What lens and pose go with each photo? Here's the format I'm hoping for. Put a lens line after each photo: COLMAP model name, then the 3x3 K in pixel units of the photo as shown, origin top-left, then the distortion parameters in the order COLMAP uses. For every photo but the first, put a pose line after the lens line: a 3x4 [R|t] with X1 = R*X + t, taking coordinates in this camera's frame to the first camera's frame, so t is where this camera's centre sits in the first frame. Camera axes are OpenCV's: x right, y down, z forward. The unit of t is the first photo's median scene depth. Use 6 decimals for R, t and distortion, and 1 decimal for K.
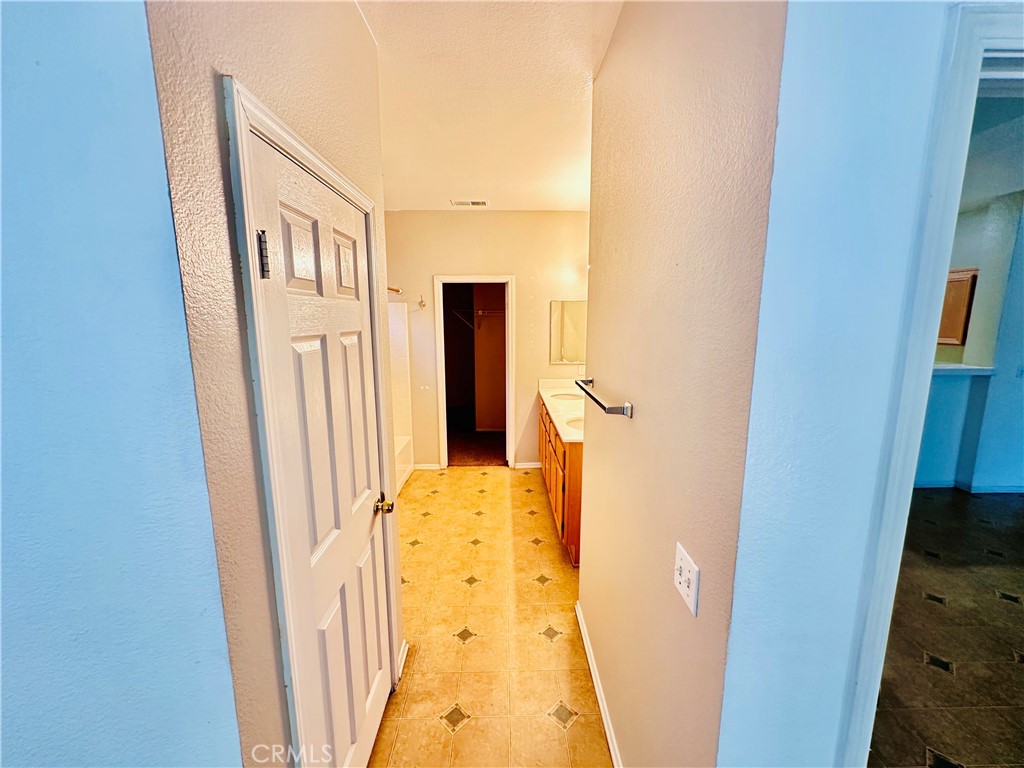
lens RADIAL K [[409.6, 0, 512.0], [0, 409.6, 386.2], [0, 0, 1]] dist [-0.000235, 0.000763]
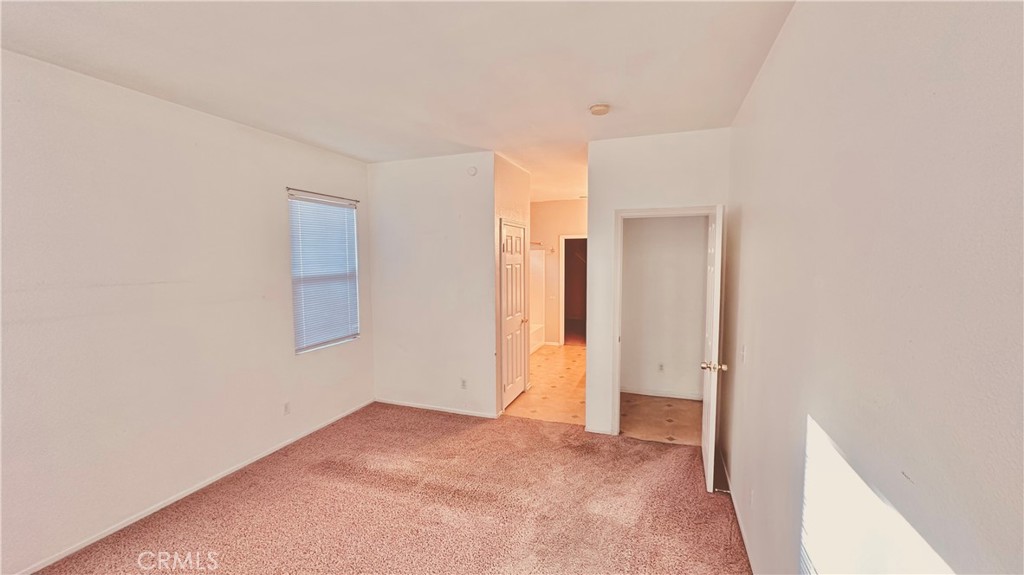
lens RADIAL K [[408.6, 0, 511.8], [0, 408.6, 287.8], [0, 0, 1]] dist [0.001051, 0.000160]
pose [[0.932180, 0.029869, -0.360762, 0.286600], [-0.060716, 0.995373, -0.074475, 0.116857], [0.356868, 0.091328, 0.929680, -0.783104]]
